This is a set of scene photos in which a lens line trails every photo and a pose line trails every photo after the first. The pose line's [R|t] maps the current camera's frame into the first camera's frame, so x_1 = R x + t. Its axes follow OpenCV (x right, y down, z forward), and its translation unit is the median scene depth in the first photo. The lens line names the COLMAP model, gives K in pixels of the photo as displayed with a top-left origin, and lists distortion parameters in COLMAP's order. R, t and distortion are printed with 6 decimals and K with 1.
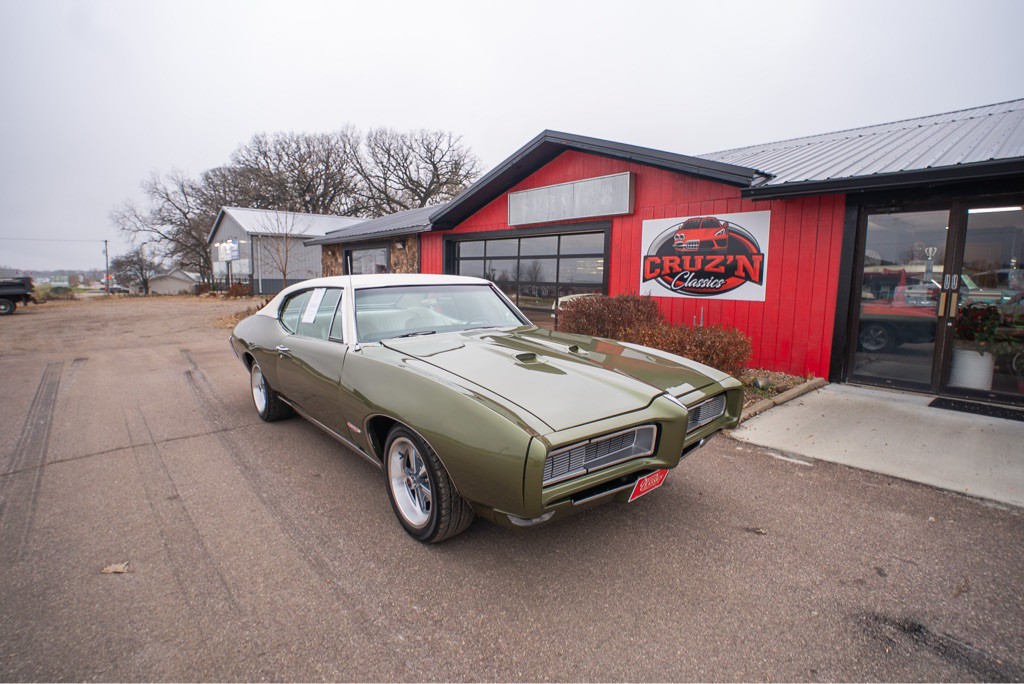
lens RADIAL K [[500.6, 0, 513.2], [0, 500.6, 344.7], [0, 0, 1]] dist [-0.071642, 0.029781]
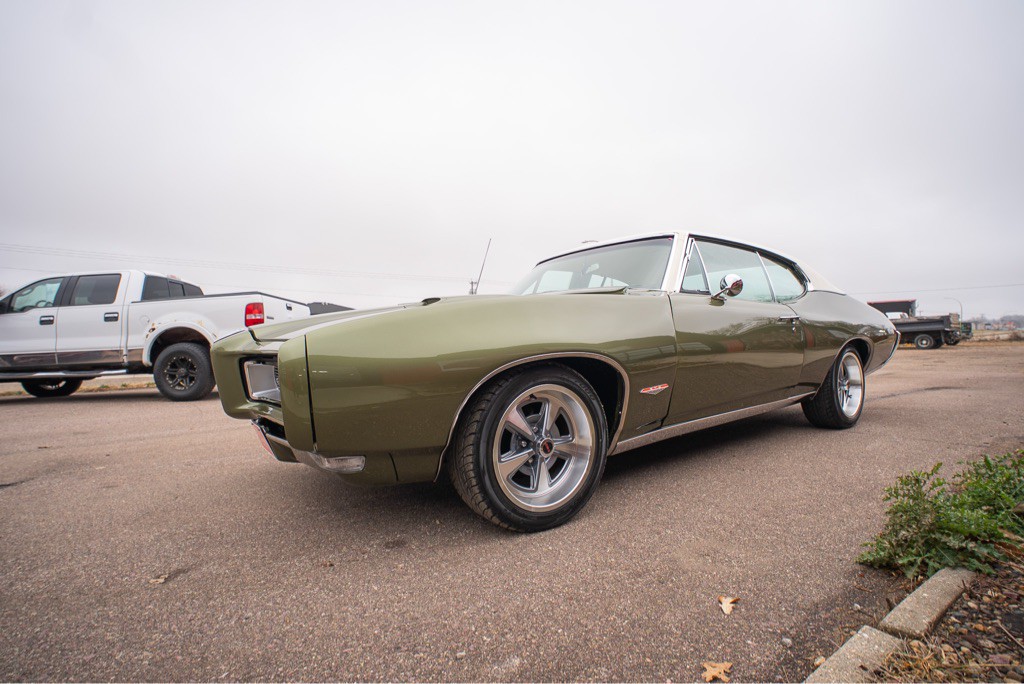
lens RADIAL K [[500.6, 0, 513.2], [0, 500.6, 344.7], [0, 0, 1]] dist [-0.071642, 0.029781]
pose [[-0.105396, 0.015976, -0.994302, 0.345161], [-0.115528, 0.992904, 0.028199, 0.015325], [0.987697, 0.117842, -0.102802, 0.485051]]
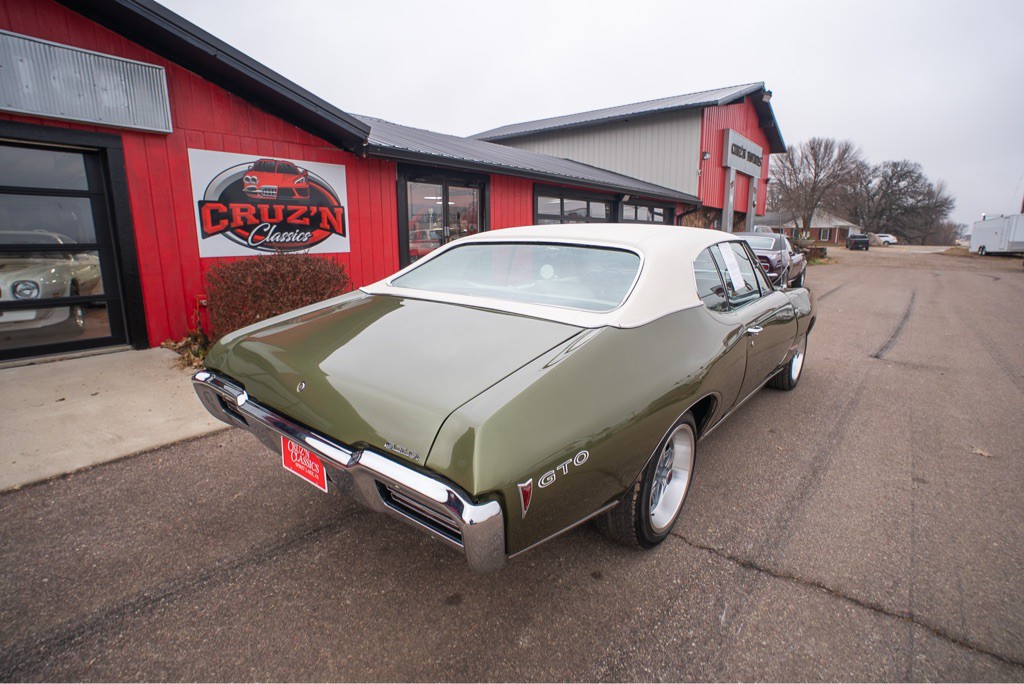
lens RADIAL K [[500.6, 0, 513.2], [0, 500.6, 344.7], [0, 0, 1]] dist [-0.071642, 0.029781]
pose [[-0.161772, -0.219040, 0.962212, -0.544726], [0.131709, 0.961539, 0.241031, -0.093170], [-0.977999, 0.165723, -0.126700, 0.712628]]
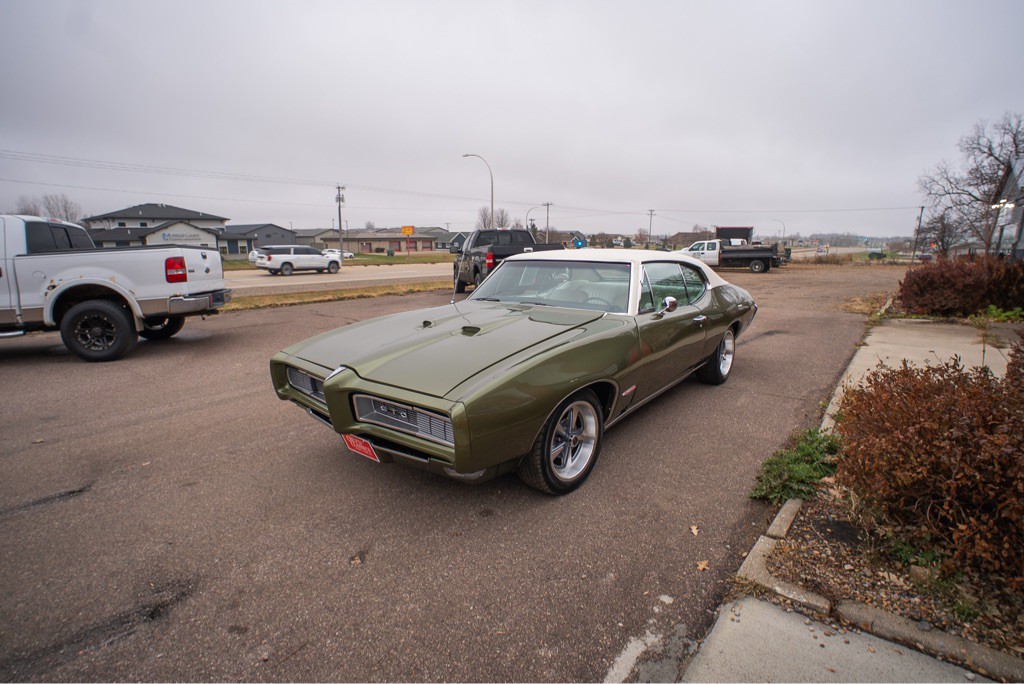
lens RADIAL K [[500.6, 0, 513.2], [0, 500.6, 344.7], [0, 0, 1]] dist [-0.071642, 0.029781]
pose [[0.152090, 0.198424, -0.968244, 0.443249], [-0.132231, 0.974919, 0.179021, -0.060648], [0.979481, 0.100805, 0.174513, 0.365835]]
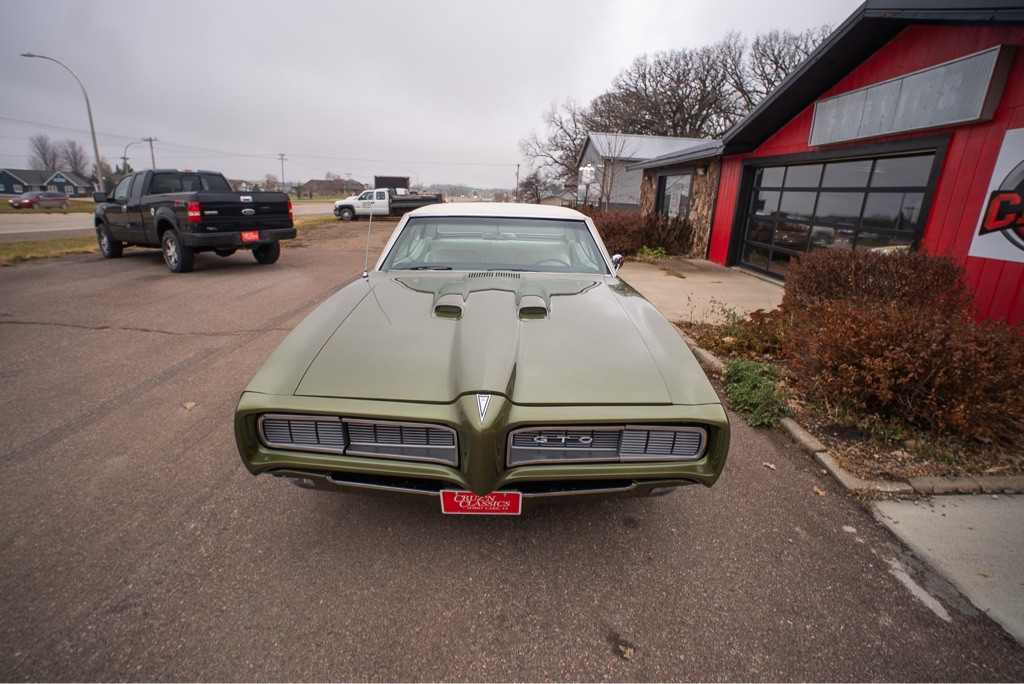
lens RADIAL K [[500.6, 0, 513.2], [0, 500.6, 344.7], [0, 0, 1]] dist [-0.071642, 0.029781]
pose [[0.751728, 0.212420, -0.624325, 0.237626], [-0.122031, 0.975160, 0.184855, -0.031701], [0.648084, -0.062773, 0.758977, 0.156889]]
